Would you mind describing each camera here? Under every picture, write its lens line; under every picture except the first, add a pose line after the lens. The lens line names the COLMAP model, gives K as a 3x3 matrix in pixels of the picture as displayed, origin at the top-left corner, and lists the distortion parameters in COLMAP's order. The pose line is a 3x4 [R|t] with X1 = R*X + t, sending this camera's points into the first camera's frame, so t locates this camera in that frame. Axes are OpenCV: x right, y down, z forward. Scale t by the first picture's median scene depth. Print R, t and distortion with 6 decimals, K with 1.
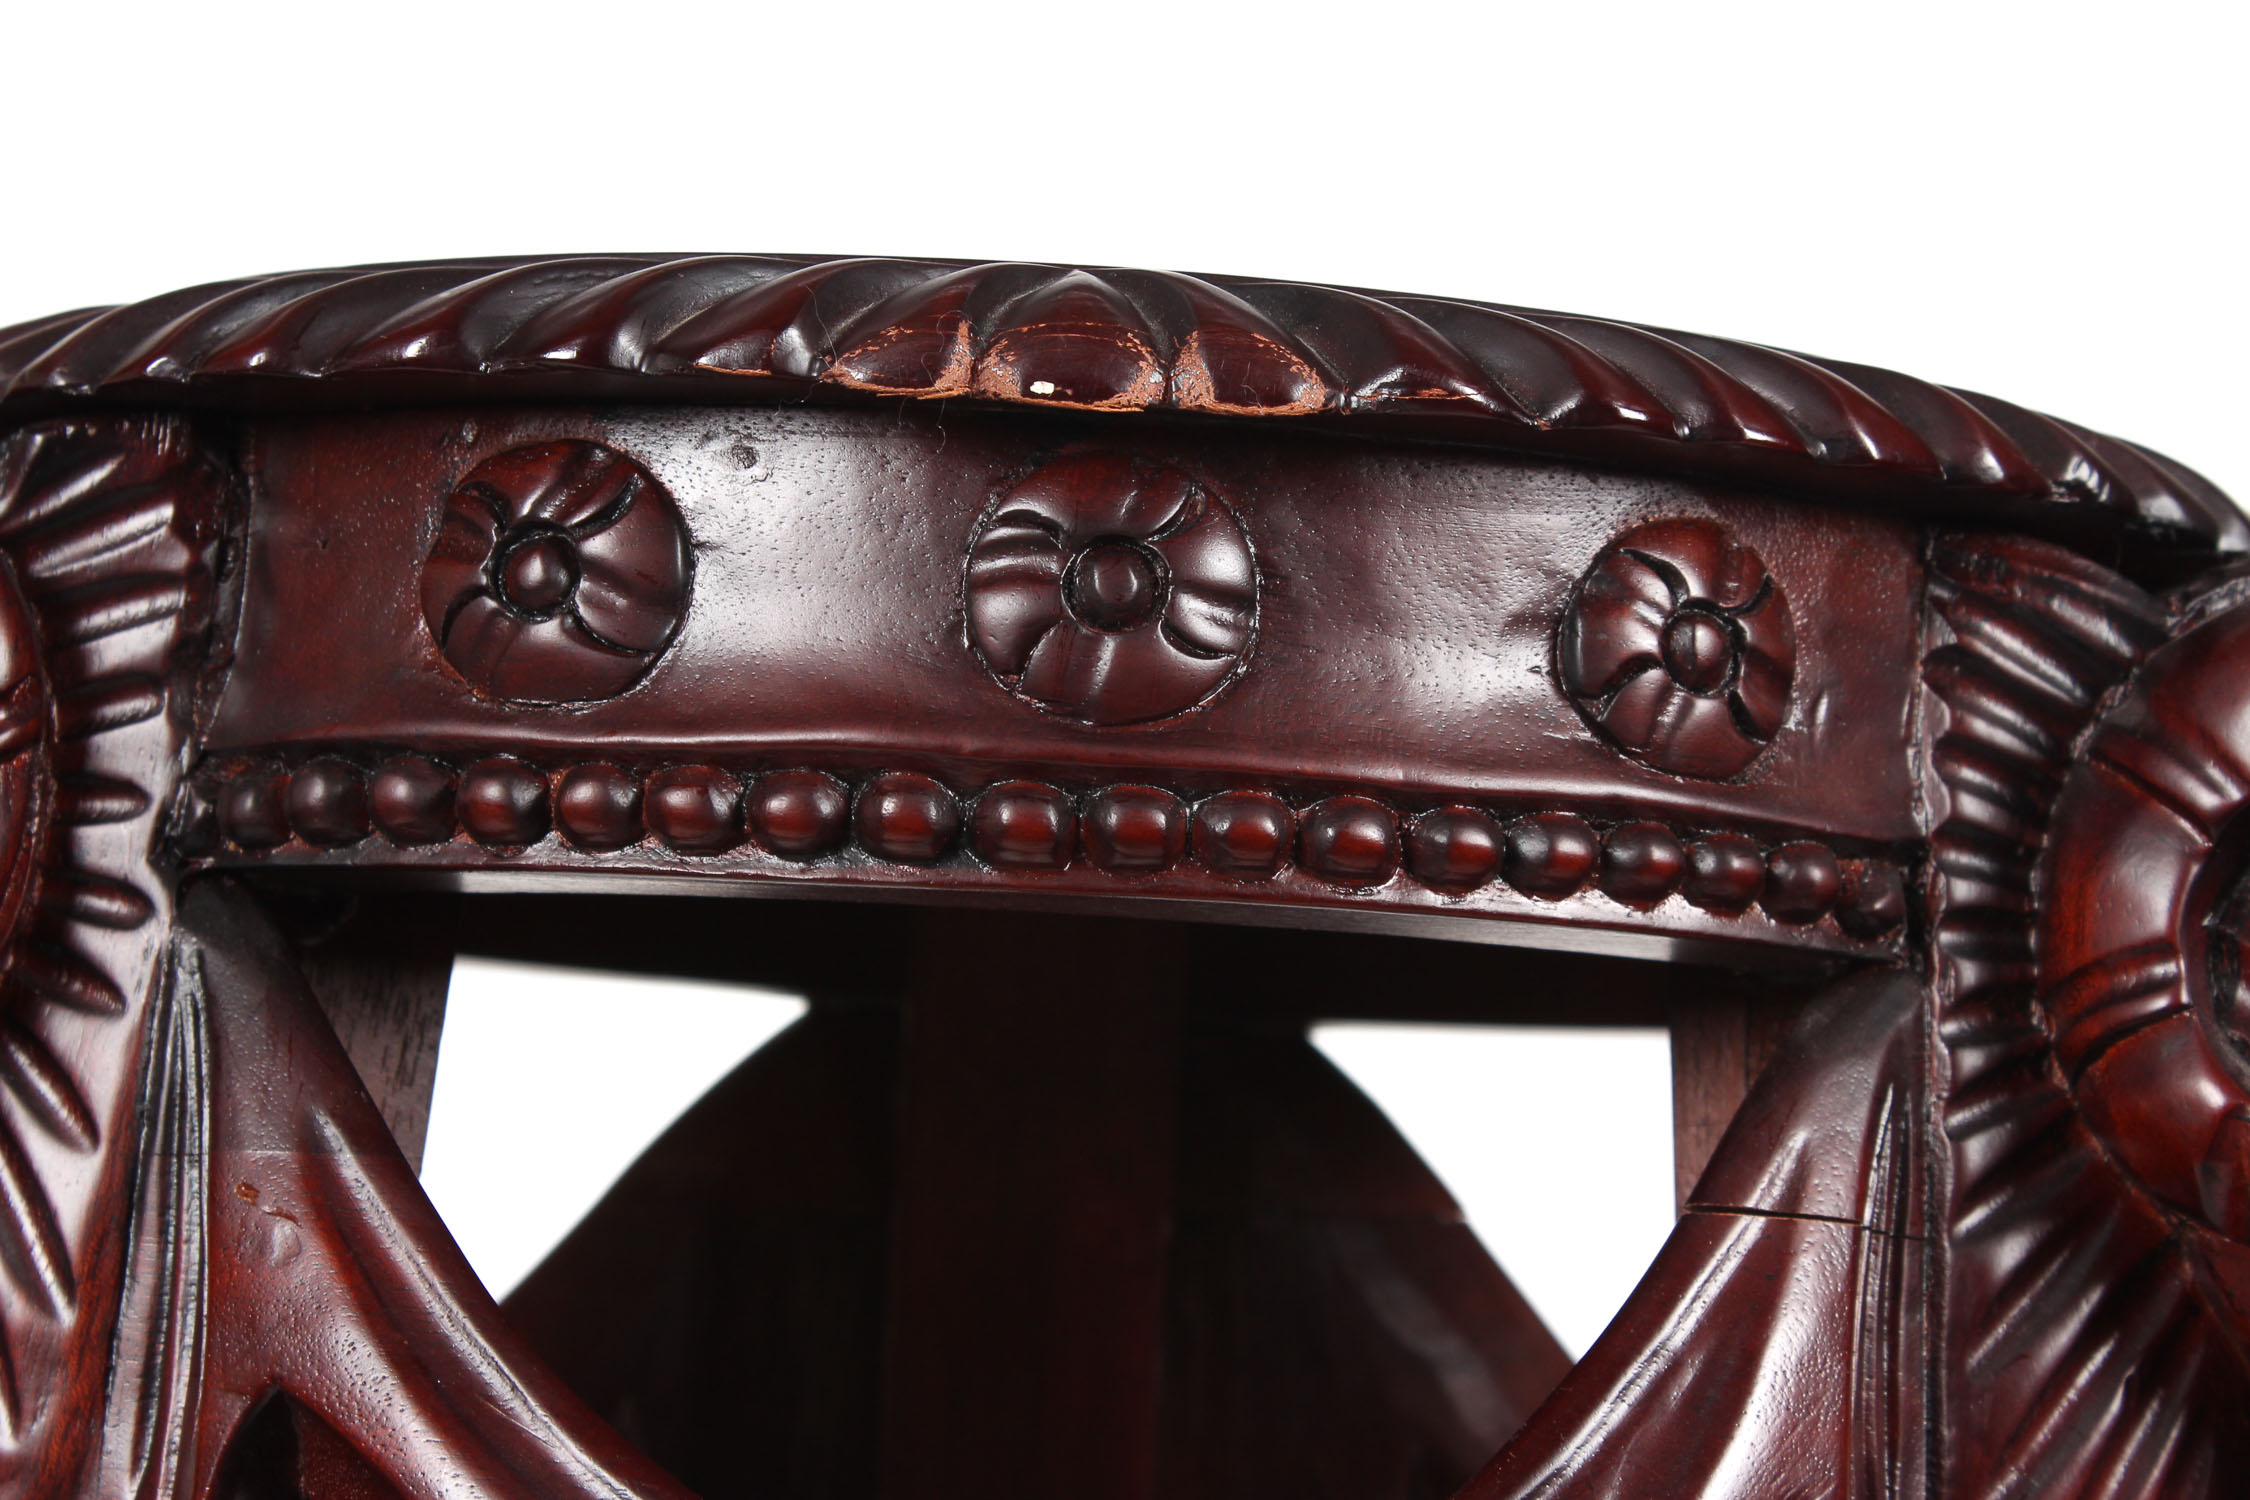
lens RADIAL K [[5491.0, 0, 1140.7], [0, 5491.0, 749.0], [0, 0, 1]] dist [0.100719, 0.000000]
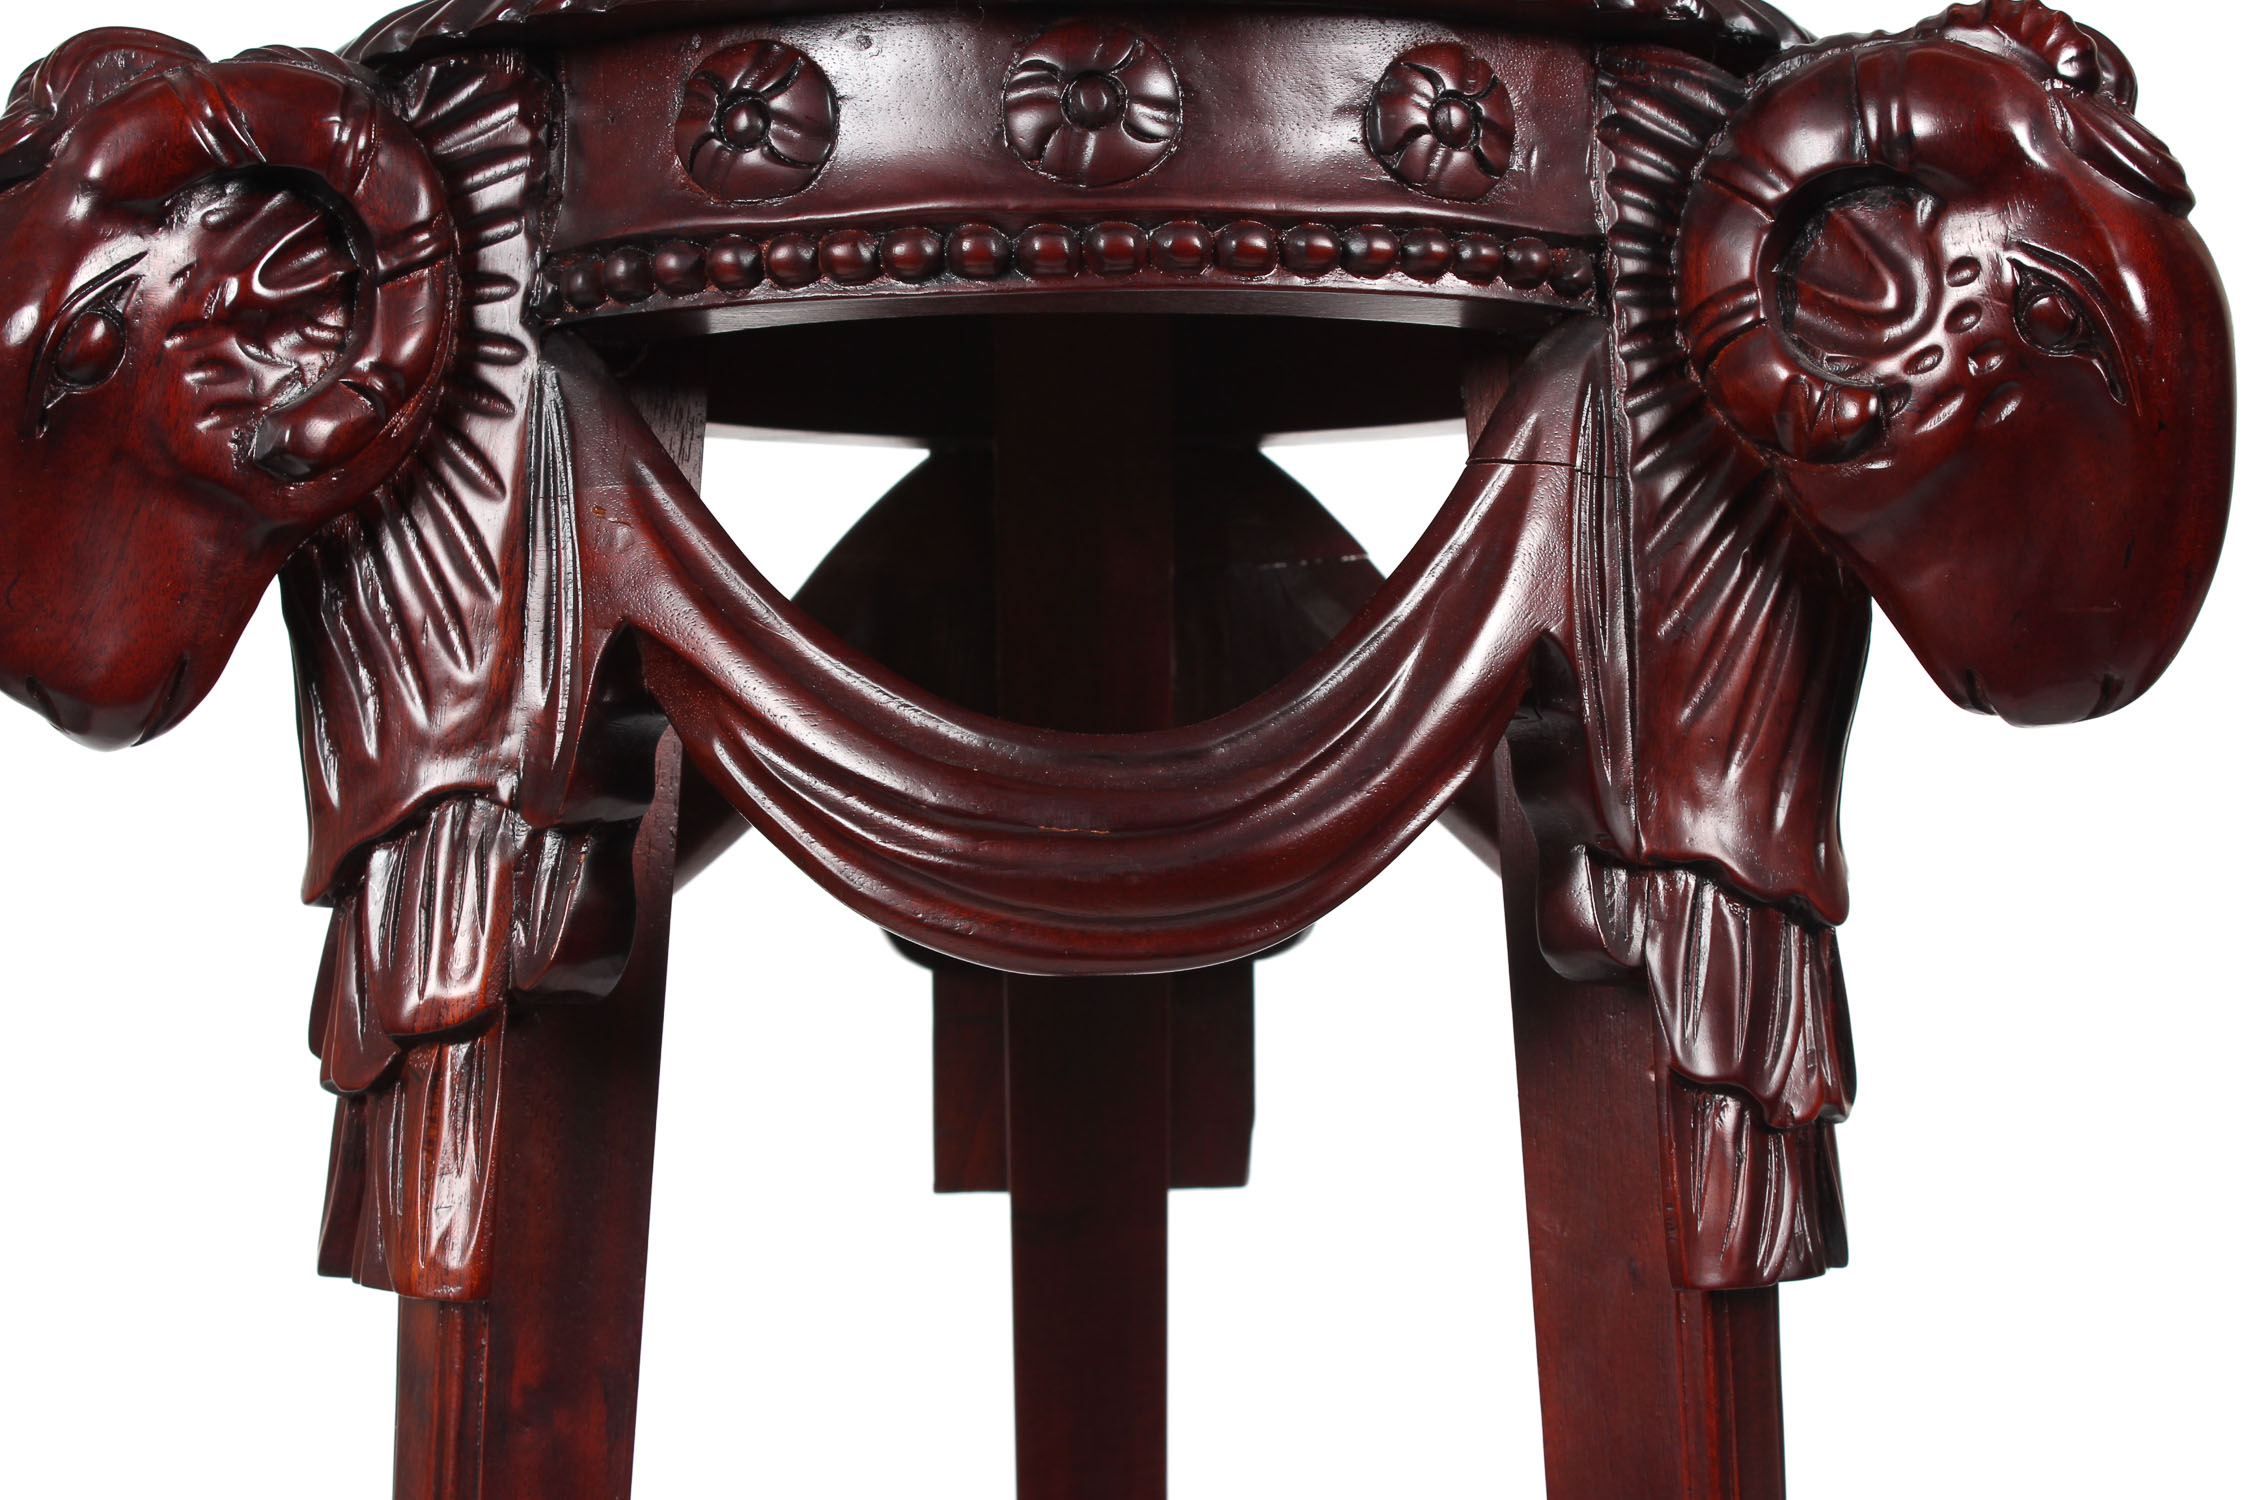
lens RADIAL K [[4324.5, 0, 1135.6], [0, 4324.5, 750.8], [0, 0, 1]] dist [0.030860, 0.000000]
pose [[0.997551, -0.067530, -0.018232, 0.017861], [0.068624, 0.995313, 0.068131, 0.074036], [0.013546, -0.069215, 0.997510, -0.300437]]
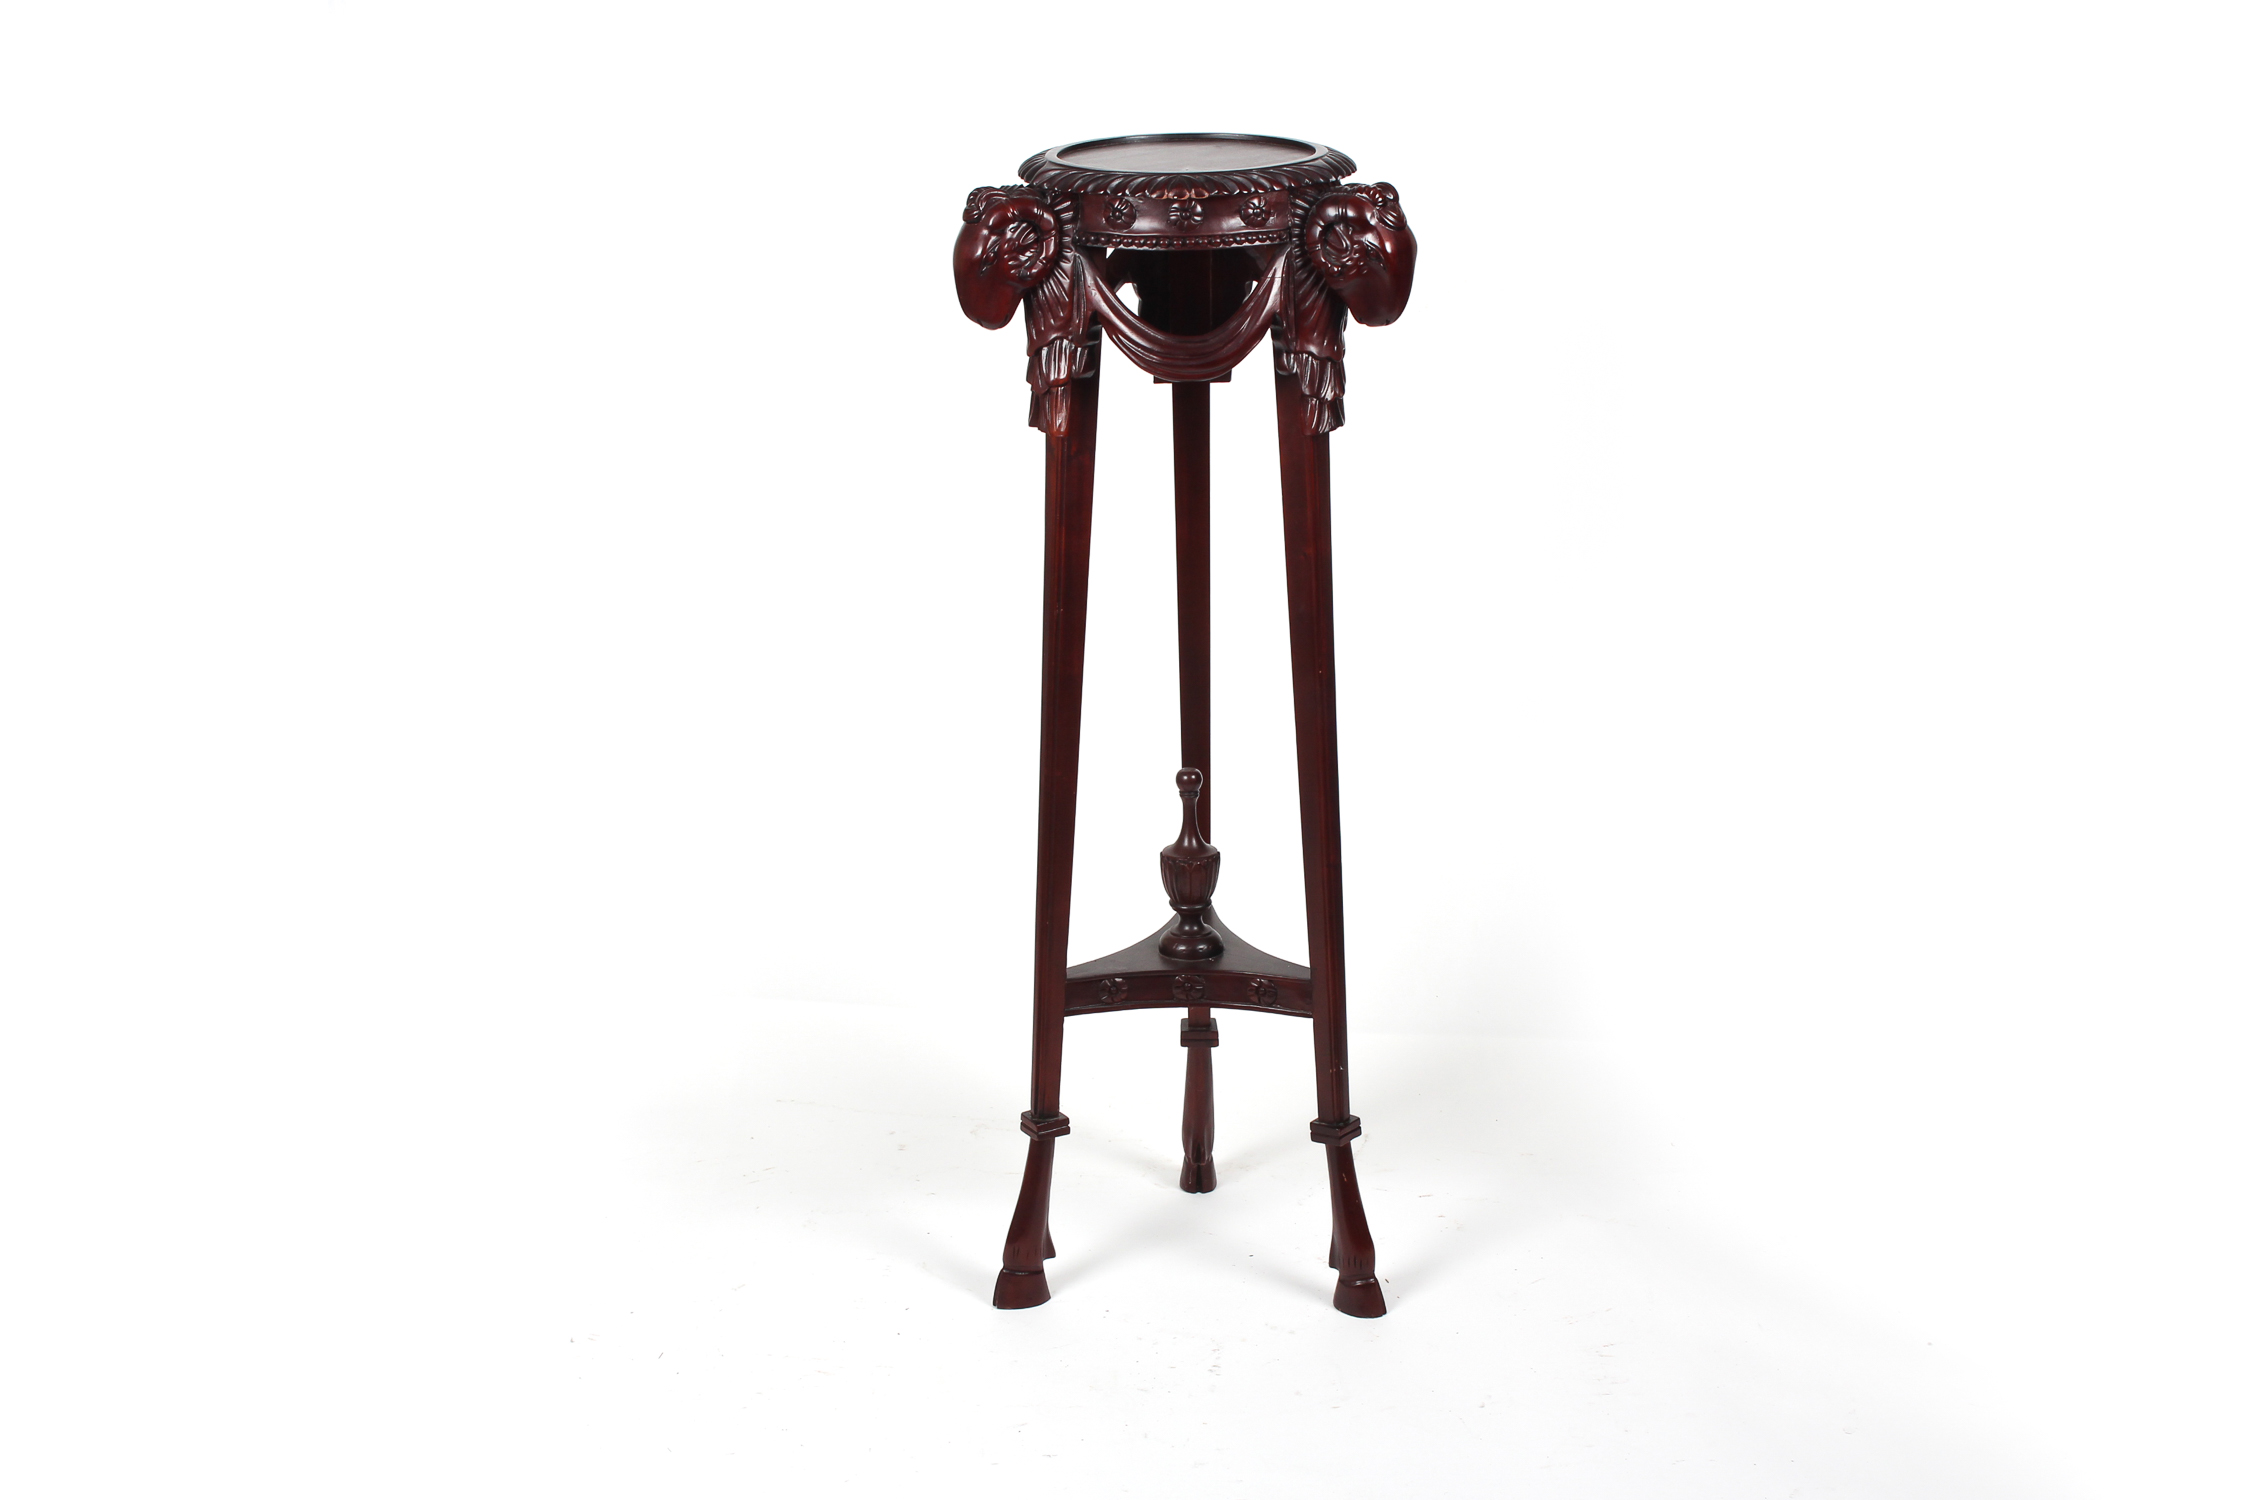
lens RADIAL K [[3785.5, 0, 1127.9], [0, 3785.5, 748.1], [0, 0, 1]] dist [-0.007568, 0.000000]
pose [[0.995356, -0.048032, -0.083427, 0.342091], [0.075979, 0.924131, 0.374444, -1.415474], [0.059113, -0.379044, 0.923489, -4.559356]]
